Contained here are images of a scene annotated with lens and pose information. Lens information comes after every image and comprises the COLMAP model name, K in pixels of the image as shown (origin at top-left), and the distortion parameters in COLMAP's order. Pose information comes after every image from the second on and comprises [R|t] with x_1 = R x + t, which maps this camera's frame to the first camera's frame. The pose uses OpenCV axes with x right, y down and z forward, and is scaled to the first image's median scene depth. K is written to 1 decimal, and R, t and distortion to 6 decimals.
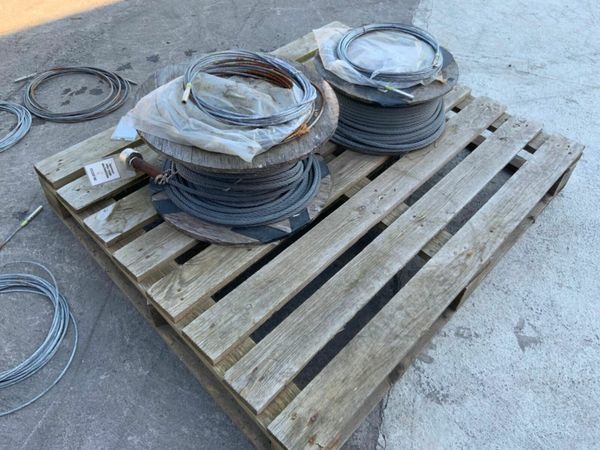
lens RADIAL K [[494.8, 0, 299.4], [0, 494.8, 227.0], [0, 0, 1]] dist [0.029550, -0.048423]
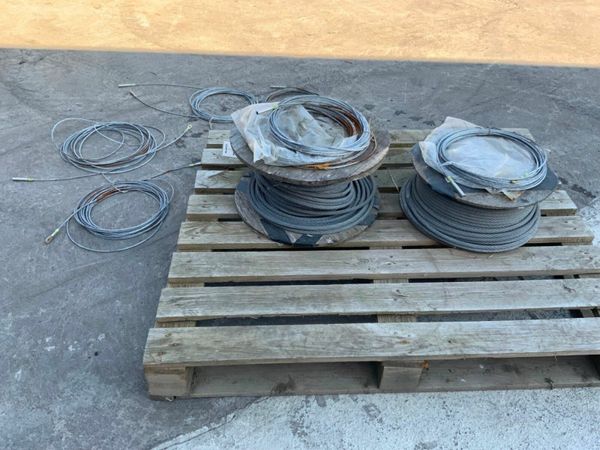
lens RADIAL K [[494.8, 0, 299.2], [0, 494.8, 223.8], [0, 0, 1]] dist [0.029550, -0.048423]
pose [[0.714700, 0.439337, -0.544230, 0.636921], [-0.509624, 0.860034, 0.025020, -0.067361], [0.479048, 0.259471, 0.838563, -0.021308]]
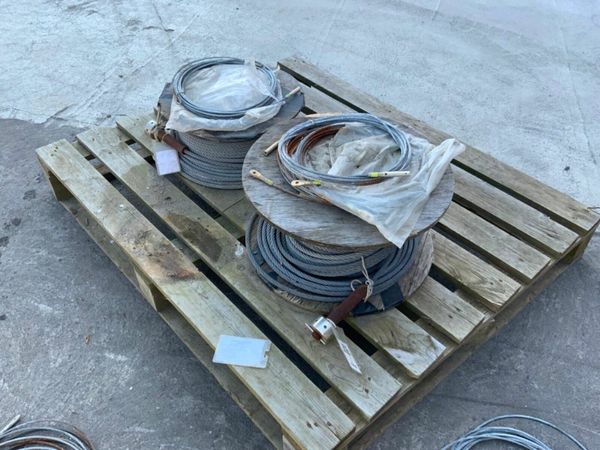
lens RADIAL K [[494.8, 0, 298.7], [0, 494.8, 226.2], [0, 0, 1]] dist [0.029550, -0.048423]
pose [[0.084145, -0.735641, 0.672125, -0.857479], [0.722837, 0.509345, 0.466984, -0.708600], [-0.685876, 0.446543, 0.574607, 0.546519]]
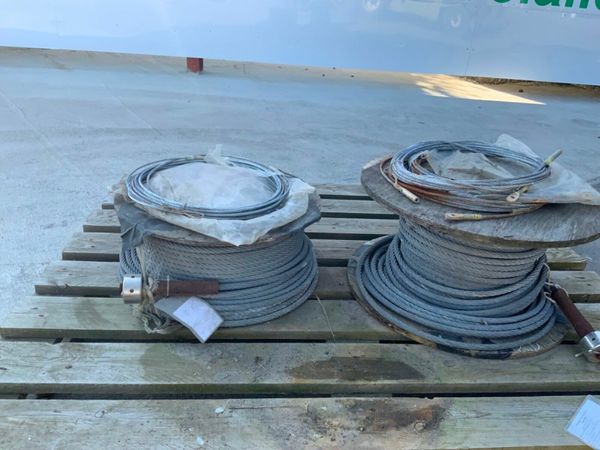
lens RADIAL K [[494.8, 0, 299.1], [0, 494.8, 224.1], [0, 0, 1]] dist [0.029550, -0.048423]
pose [[-0.724895, -0.377921, 0.575937, -0.412607], [0.430235, 0.404571, 0.806982, -1.044339], [-0.537982, 0.832766, -0.130676, 1.320192]]
